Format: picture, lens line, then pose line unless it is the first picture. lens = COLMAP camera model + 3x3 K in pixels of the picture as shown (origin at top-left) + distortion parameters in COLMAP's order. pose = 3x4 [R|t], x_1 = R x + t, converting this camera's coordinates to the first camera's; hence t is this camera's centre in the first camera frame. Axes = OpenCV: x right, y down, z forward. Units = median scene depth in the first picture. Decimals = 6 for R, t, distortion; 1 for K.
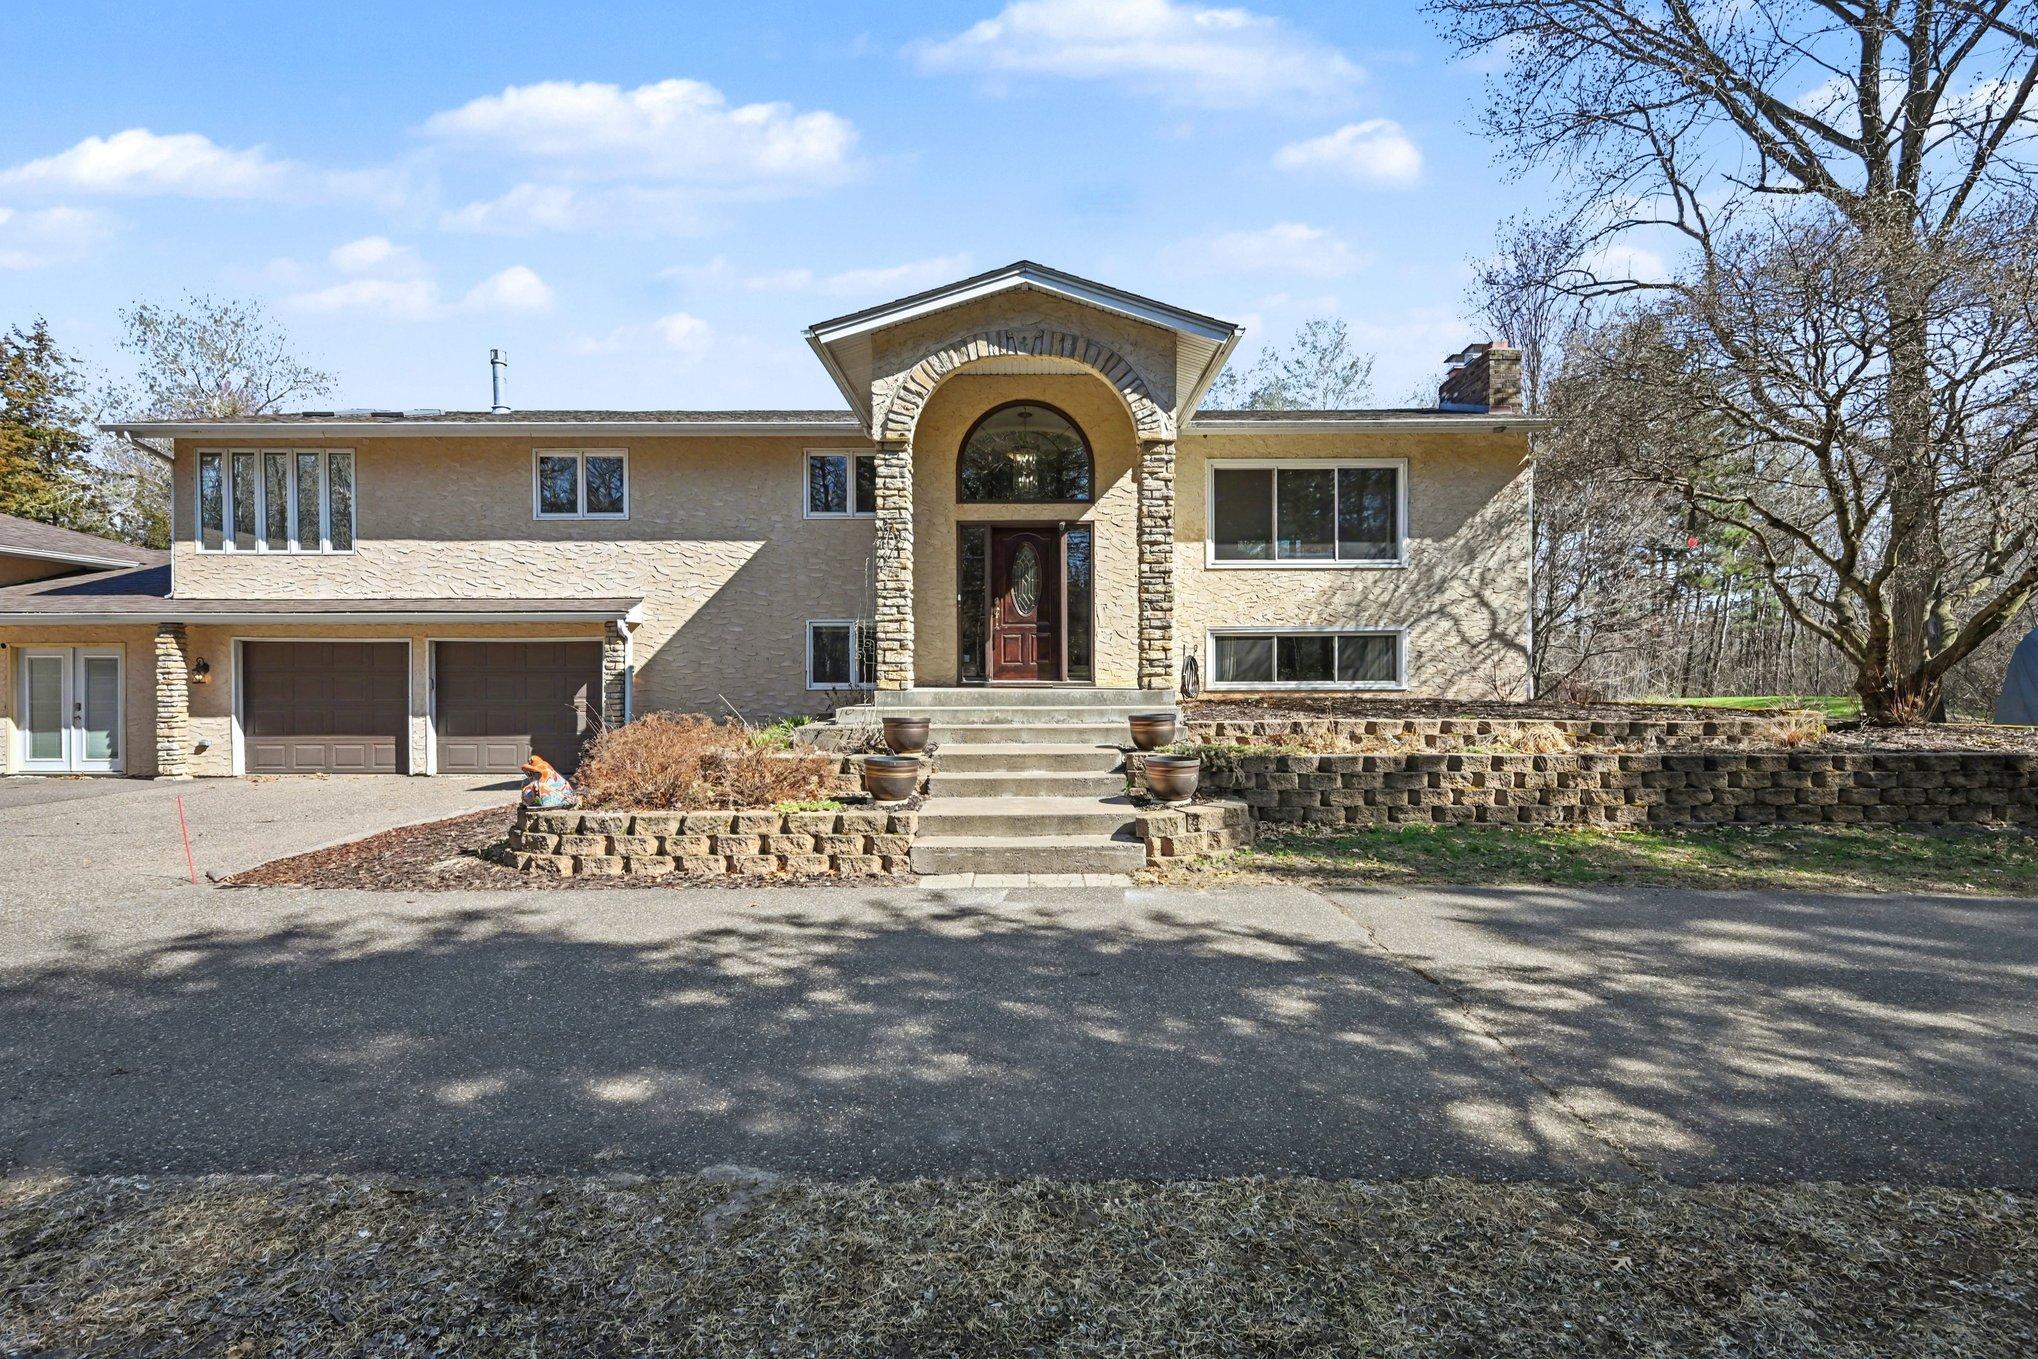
lens RADIAL K [[873.5, 0, 1019.0], [0, 873.5, 679.5], [0, 0, 1]] dist [0.003483, -0.000053]
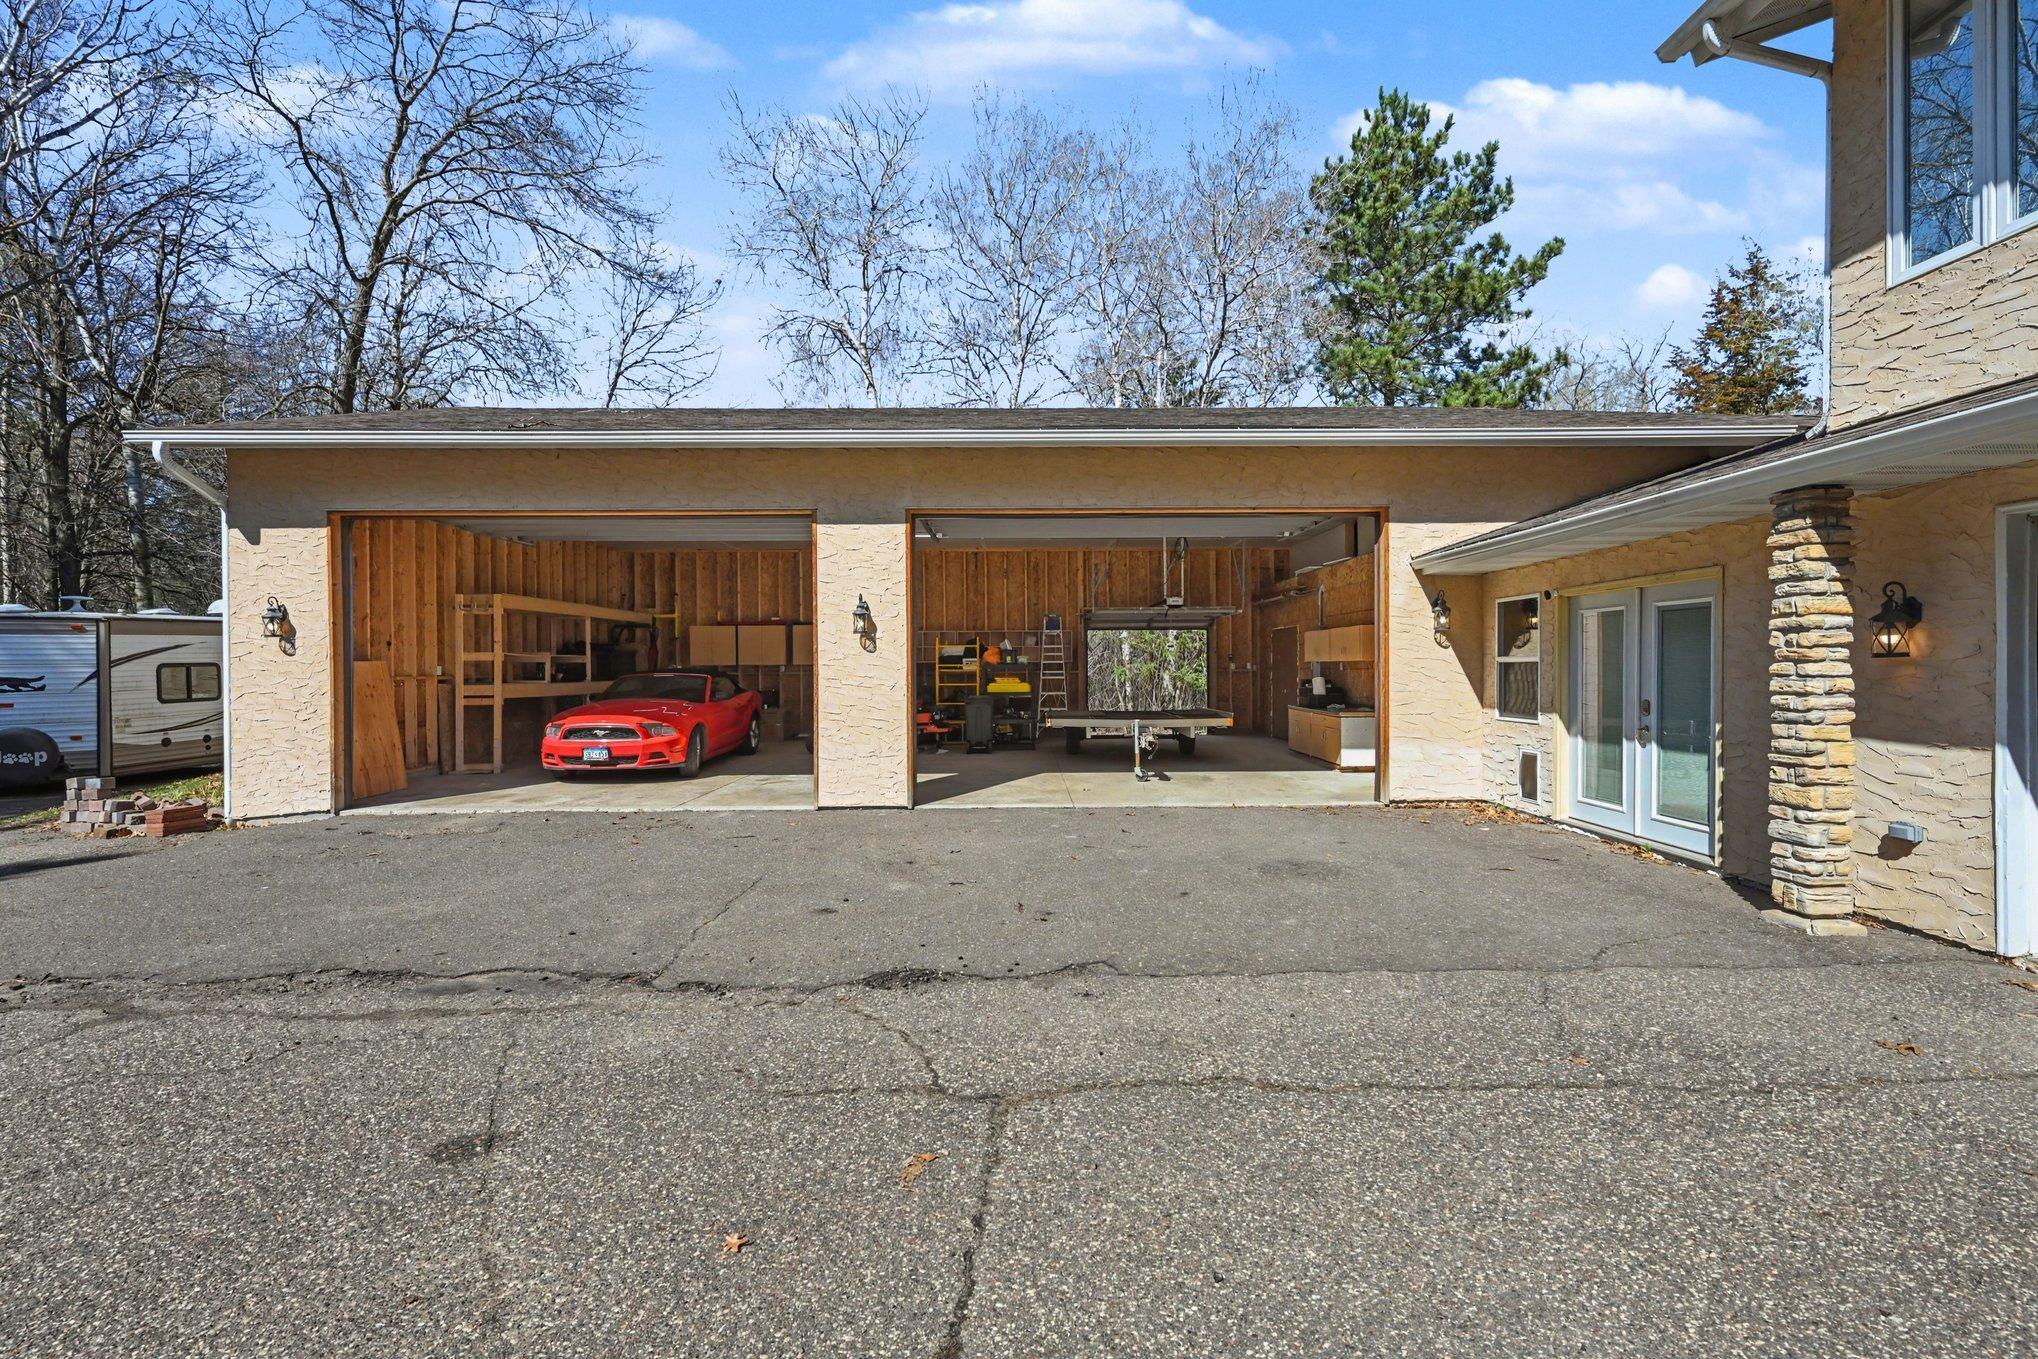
lens RADIAL K [[873.5, 0, 1019.0], [0, 873.5, 679.5], [0, 0, 1]] dist [0.003483, -0.000053]
pose [[0.001346, 0.015530, -0.999878, -0.719266], [0.006231, 0.999860, 0.015538, 0.006960], [0.999980, -0.006251, 0.001249, 0.798535]]
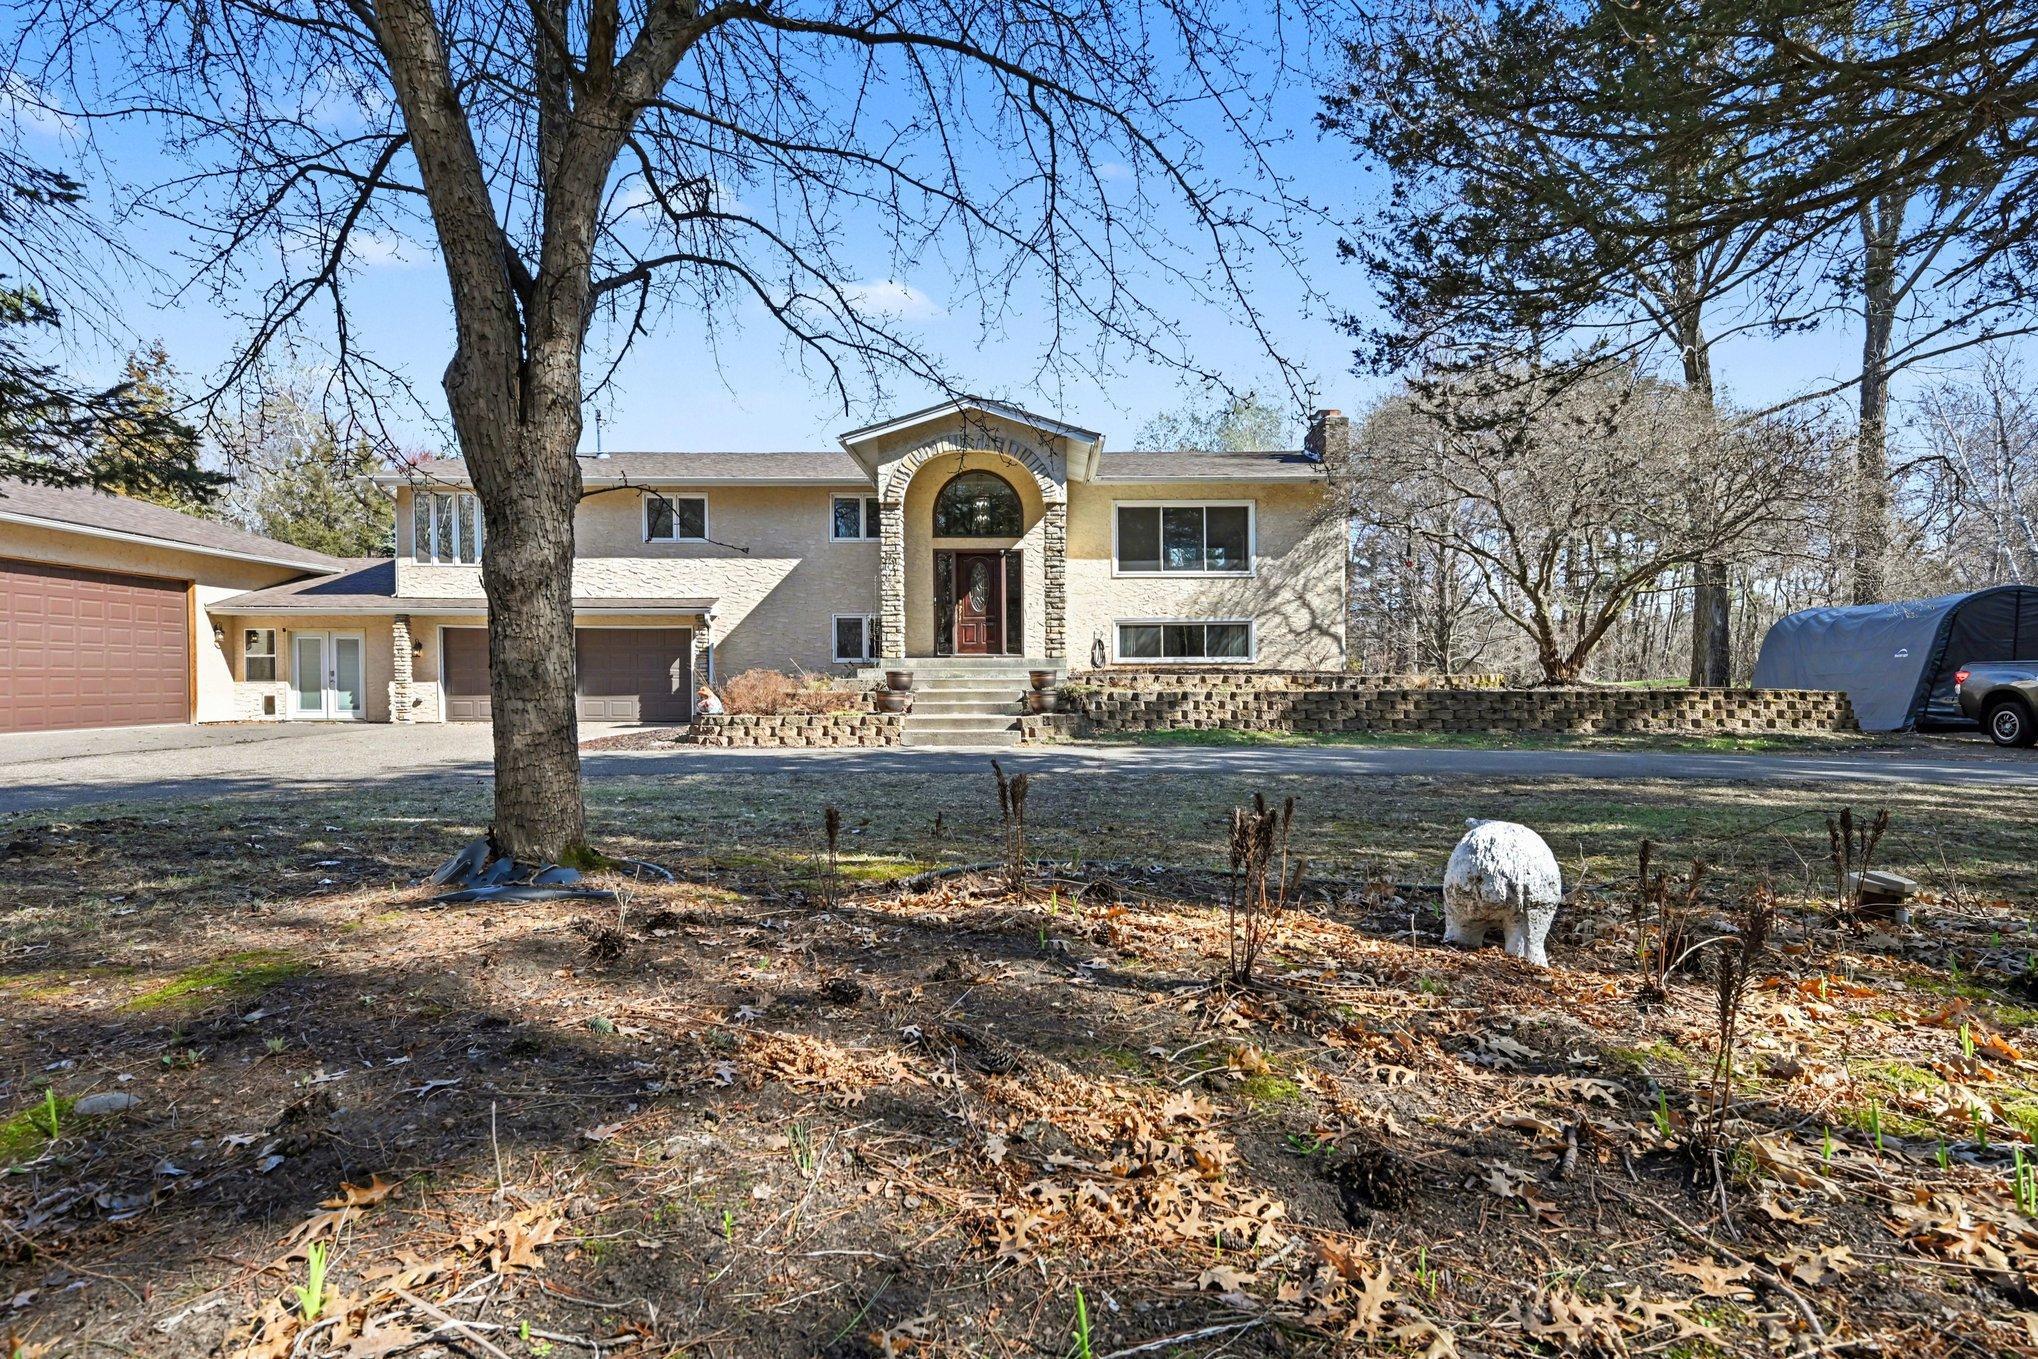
lens RADIAL K [[928.2, 0, 1016.3], [0, 928.2, 709.3], [0, 0, 1]] dist [-0.004123, -0.000285]
pose [[0.999890, 0.001513, -0.014741, 0.098529], [-0.000944, 0.999258, 0.038504, 0.036275], [0.014789, -0.038486, 0.999150, -0.633790]]
